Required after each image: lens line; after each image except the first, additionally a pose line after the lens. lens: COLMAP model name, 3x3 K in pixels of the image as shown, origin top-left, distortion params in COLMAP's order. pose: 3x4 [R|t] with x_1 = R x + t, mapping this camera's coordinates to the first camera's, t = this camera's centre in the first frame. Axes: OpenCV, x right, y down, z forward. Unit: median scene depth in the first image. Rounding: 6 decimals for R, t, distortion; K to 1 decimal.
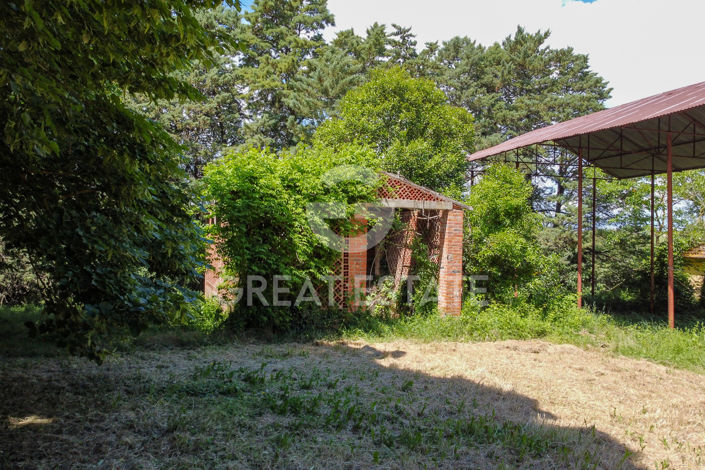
lens RADIAL K [[536.5, 0, 352.5], [0, 536.5, 235.0], [0, 0, 1]] dist [-0.002022, 0.005082]
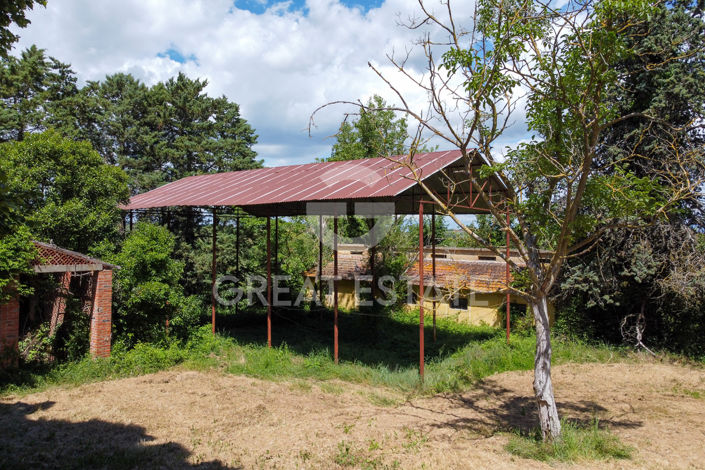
lens RADIAL K [[536.5, 0, 352.5], [0, 536.5, 235.0], [0, 0, 1]] dist [-0.002022, 0.005082]
pose [[0.838700, -0.004320, 0.544576, 0.000329], [-0.000534, 0.999962, 0.008754, -0.121991], [-0.544593, -0.007633, 0.838666, -0.287258]]
